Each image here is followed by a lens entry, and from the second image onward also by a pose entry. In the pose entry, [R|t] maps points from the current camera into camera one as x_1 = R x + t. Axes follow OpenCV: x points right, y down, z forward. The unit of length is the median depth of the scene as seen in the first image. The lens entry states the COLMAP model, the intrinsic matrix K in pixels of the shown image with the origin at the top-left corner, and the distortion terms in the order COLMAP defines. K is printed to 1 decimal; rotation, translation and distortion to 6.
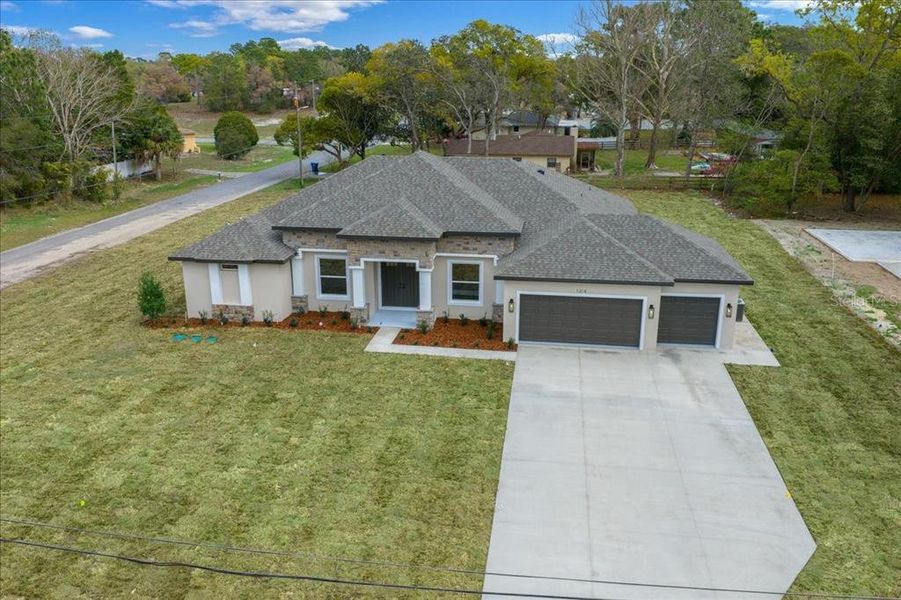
lens RADIAL K [[748.1, 0, 450.5], [0, 748.1, 300.0], [0, 0, 1]] dist [-0.000062, -0.013156]
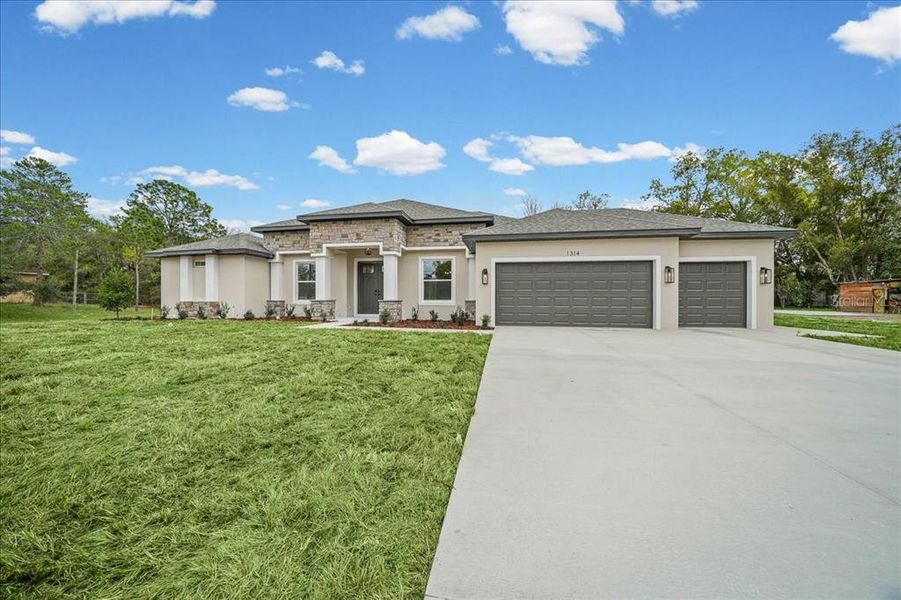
lens RADIAL K [[310.2, 0, 454.3], [0, 310.2, 298.2], [0, 0, 1]] dist [-0.028538, 0.004452]
pose [[0.999862, 0.003500, -0.016266, 0.048876], [-0.008049, 0.957365, -0.288767, 0.114087], [0.014562, 0.288858, 0.957261, 0.623873]]
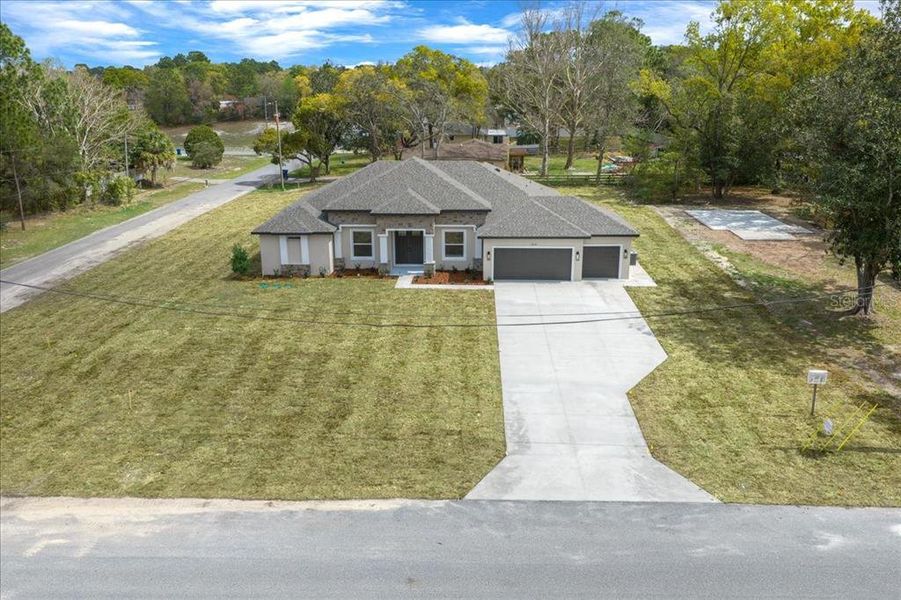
lens RADIAL K [[748.1, 0, 450.5], [0, 748.1, 300.0], [0, 0, 1]] dist [-0.000062, -0.013156]
pose [[0.994159, -0.035251, 0.102005, -0.142676], [0.036245, 0.999312, -0.007902, 0.097945], [-0.101656, 0.011553, 0.994753, -0.475288]]
